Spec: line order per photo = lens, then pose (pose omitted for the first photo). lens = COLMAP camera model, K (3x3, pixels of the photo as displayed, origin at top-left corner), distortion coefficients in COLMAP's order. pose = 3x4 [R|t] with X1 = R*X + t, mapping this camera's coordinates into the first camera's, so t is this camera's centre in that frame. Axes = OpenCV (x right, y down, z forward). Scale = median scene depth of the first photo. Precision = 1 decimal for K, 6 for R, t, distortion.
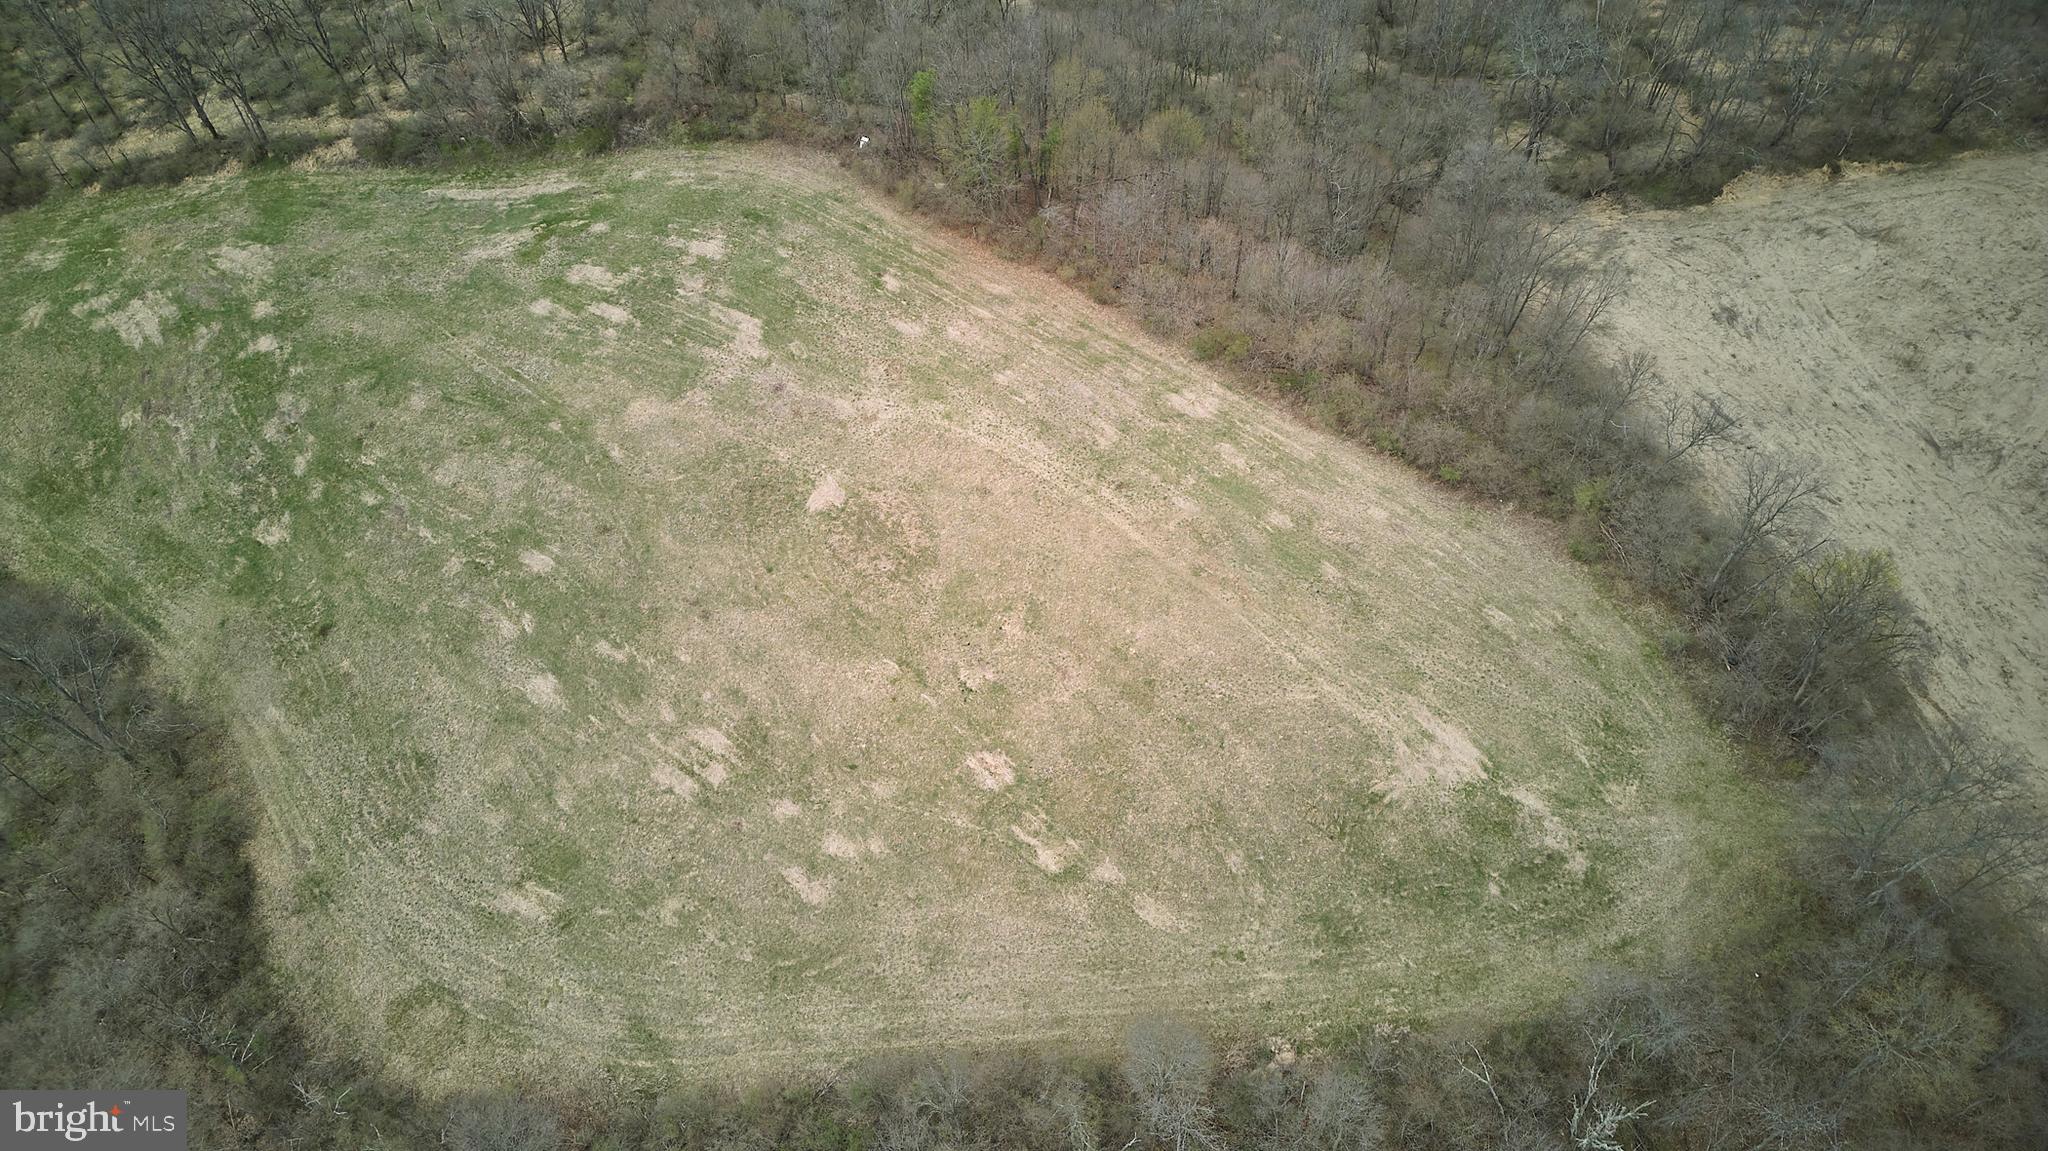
lens RADIAL K [[1430.3, 0, 1025.4], [0, 1430.3, 571.1], [0, 0, 1]] dist [0.080306, -0.072278]
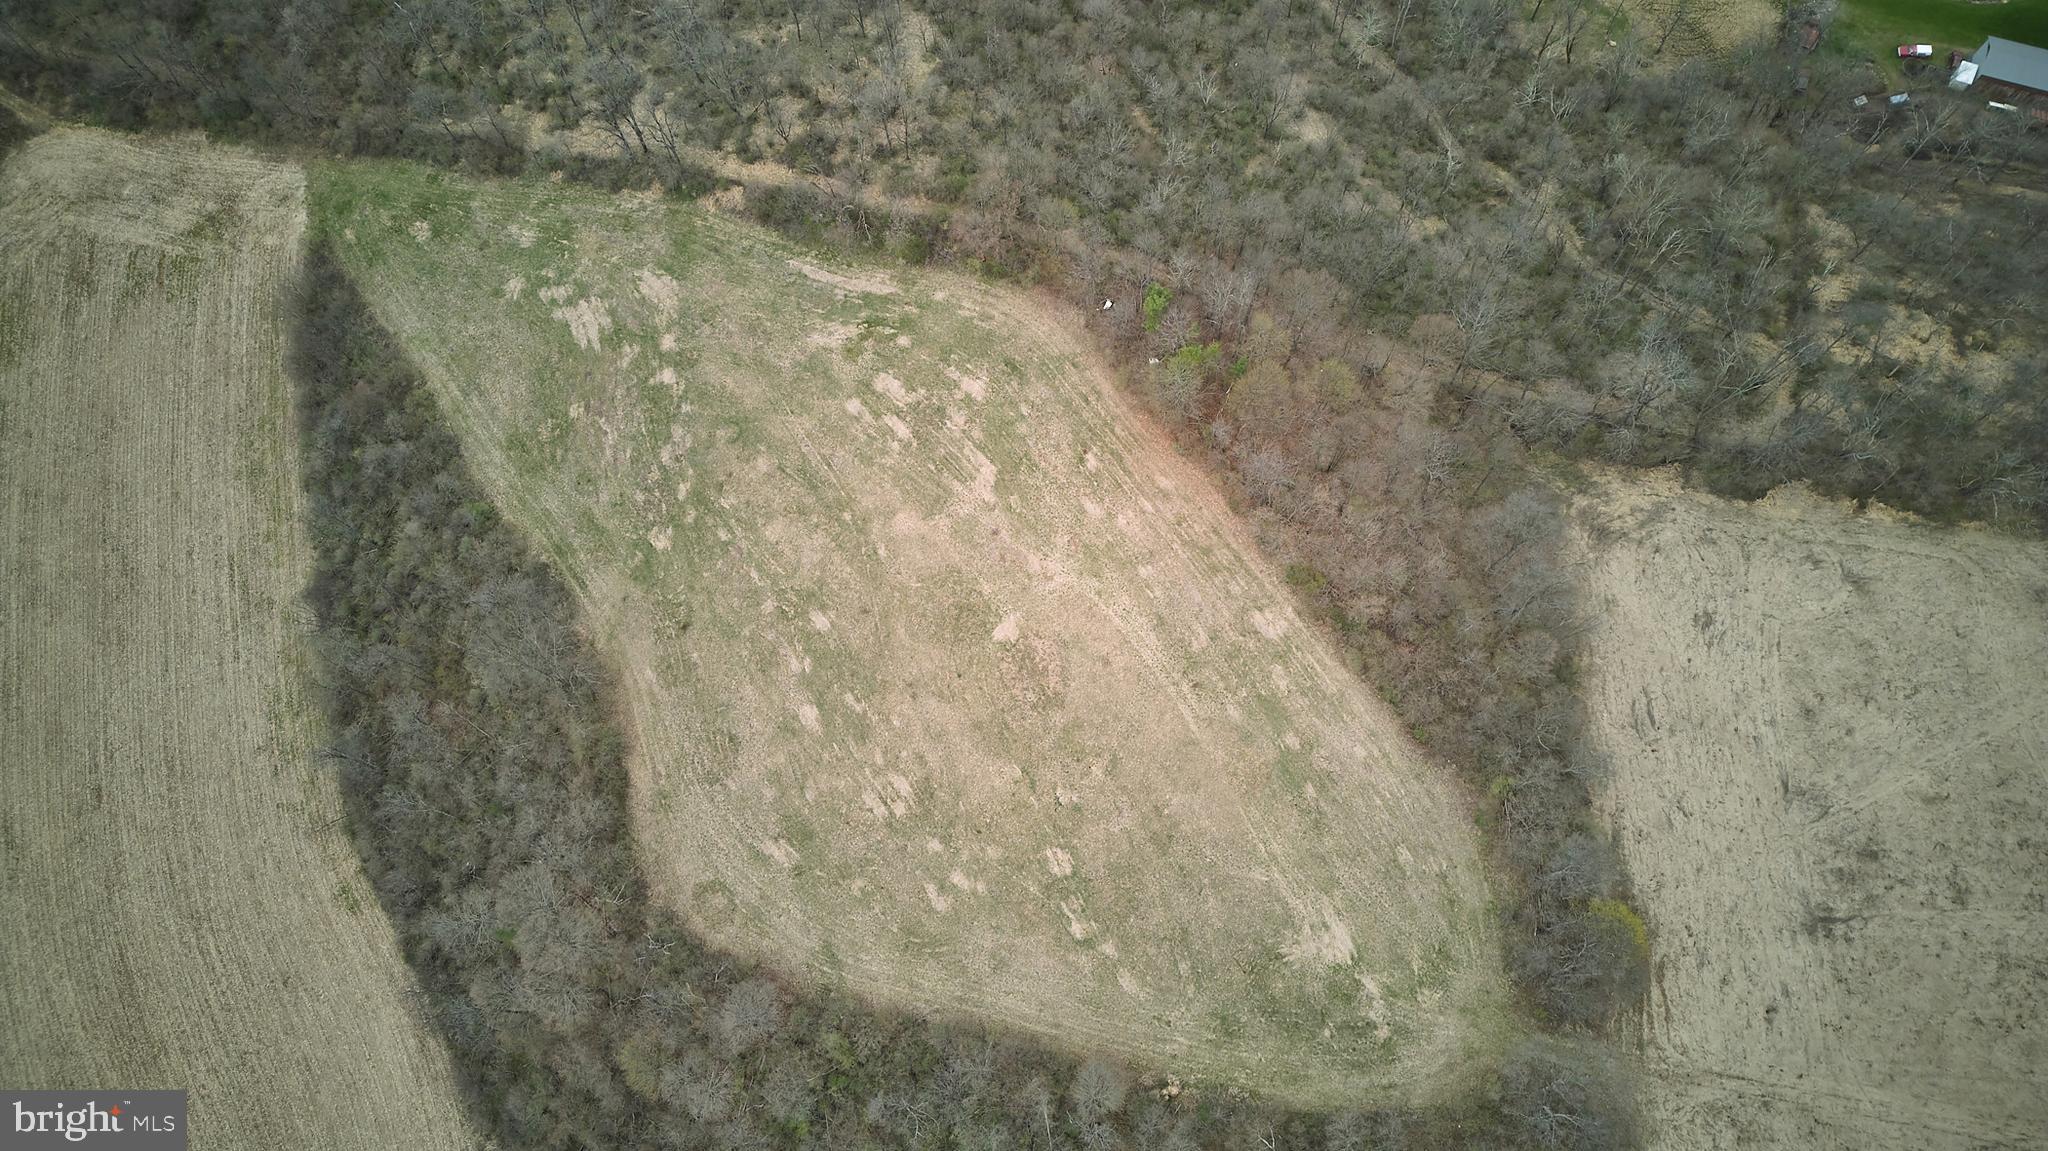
lens RADIAL K [[1430.3, 0, 1027.1], [0, 1430.3, 575.3], [0, 0, 1]] dist [0.080306, -0.072278]
pose [[0.959854, 0.264684, -0.092858, 0.005082], [-0.225417, 0.924887, 0.306220, -0.554987], [0.166935, -0.272995, 0.947421, -0.391736]]
